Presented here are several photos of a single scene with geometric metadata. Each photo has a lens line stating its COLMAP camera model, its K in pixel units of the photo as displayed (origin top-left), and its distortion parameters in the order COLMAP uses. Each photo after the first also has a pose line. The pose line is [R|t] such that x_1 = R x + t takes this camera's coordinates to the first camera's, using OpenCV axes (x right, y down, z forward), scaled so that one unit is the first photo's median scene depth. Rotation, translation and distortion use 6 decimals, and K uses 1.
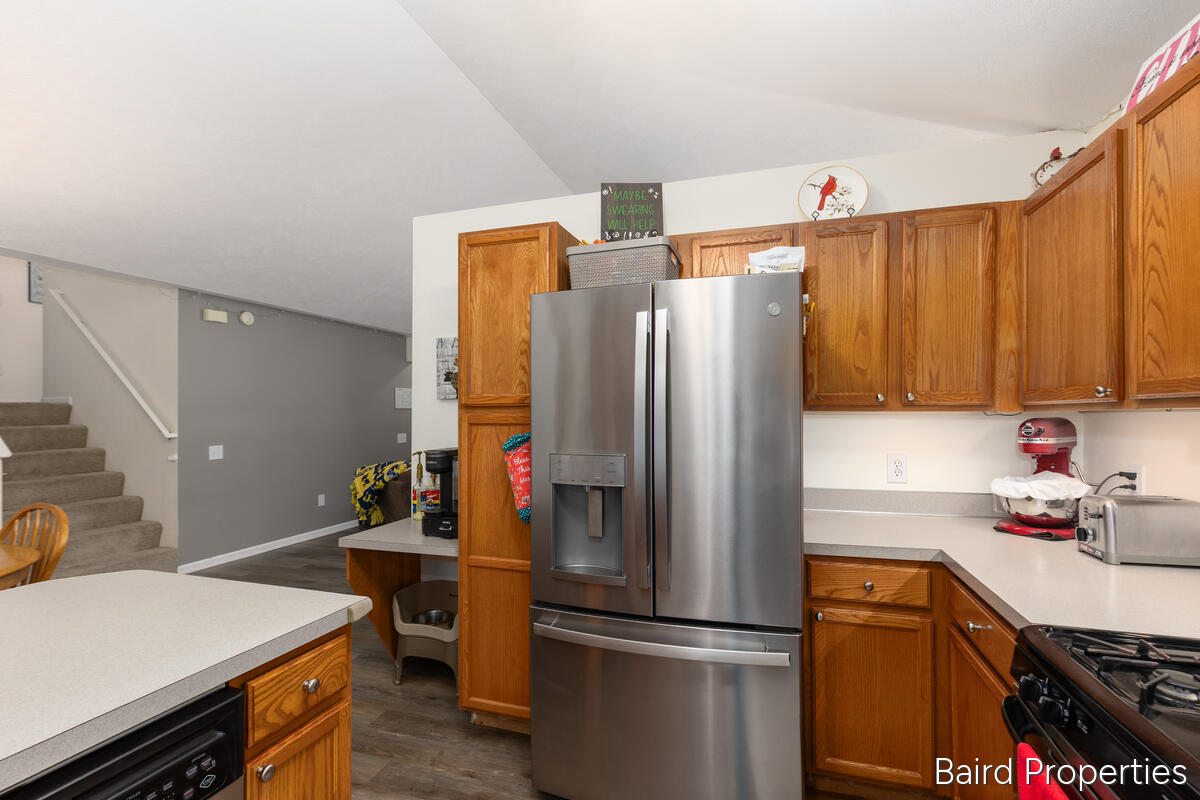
lens RADIAL K [[546.1, 0, 601.8], [0, 546.1, 411.9], [0, 0, 1]] dist [0.007787, -0.001756]
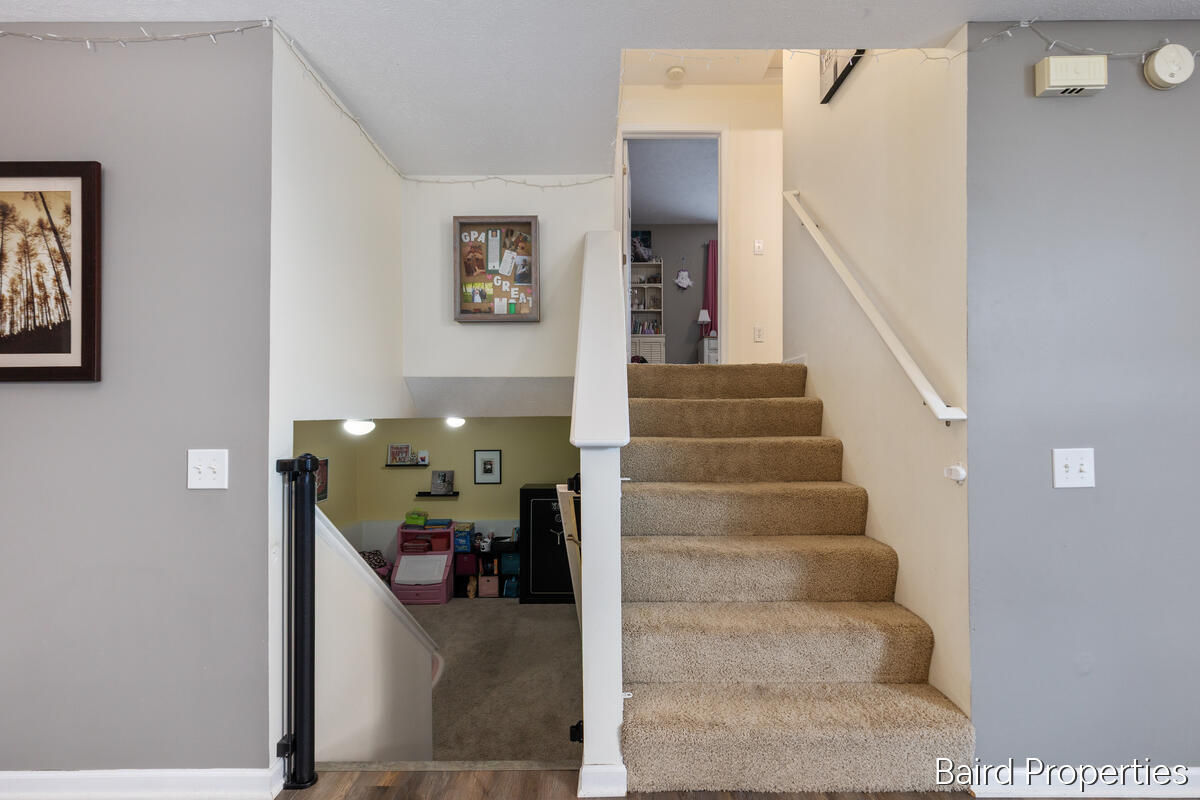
lens RADIAL K [[546.1, 0, 604.5], [0, 546.1, 406.9], [0, 0, 1]] dist [0.007787, -0.001756]
pose [[0.312719, -0.004240, -0.949836, -0.520163], [-0.000499, 0.999989, -0.004628, 0.041416], [0.949845, 0.001922, 0.312714, 0.679431]]
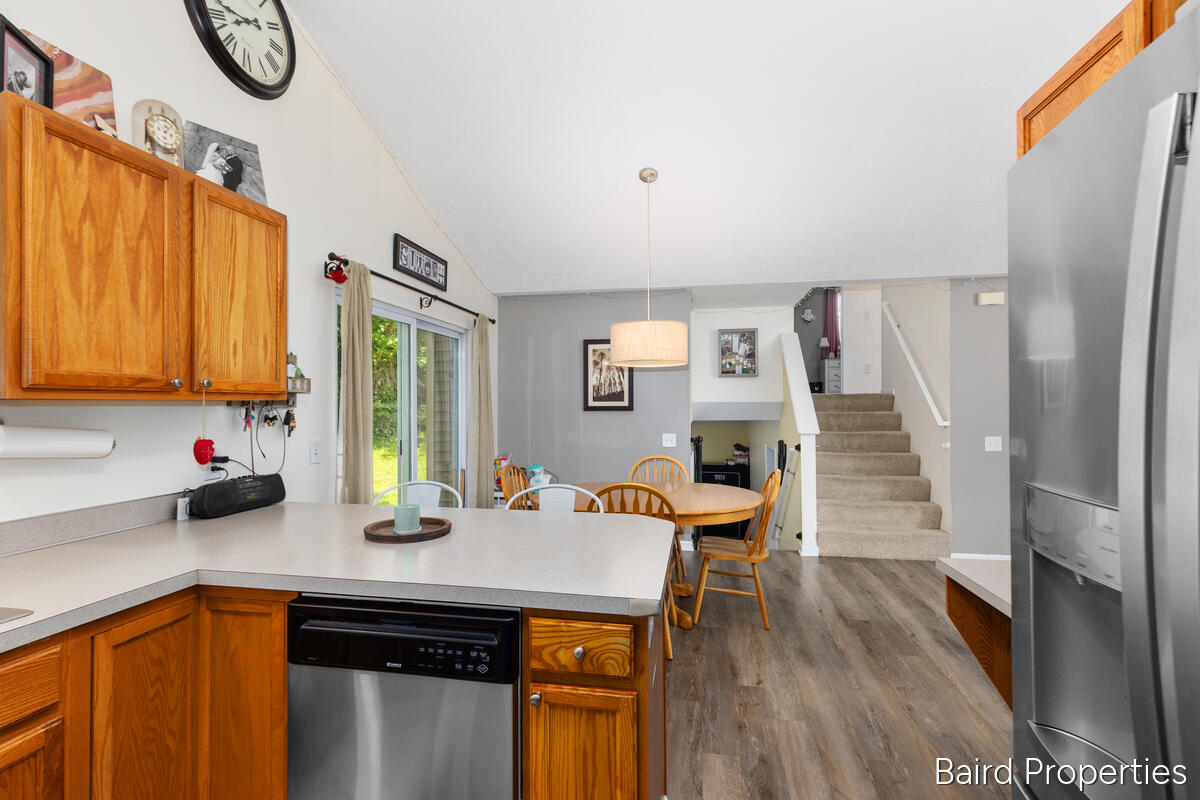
lens RADIAL K [[546.1, 0, 601.7], [0, 546.1, 396.6], [0, 0, 1]] dist [0.007787, -0.001756]
pose [[0.142302, -0.007286, -0.989796, 0.143207], [0.000618, 0.999973, -0.007272, -0.000273], [0.989823, 0.000423, 0.142303, 0.228167]]
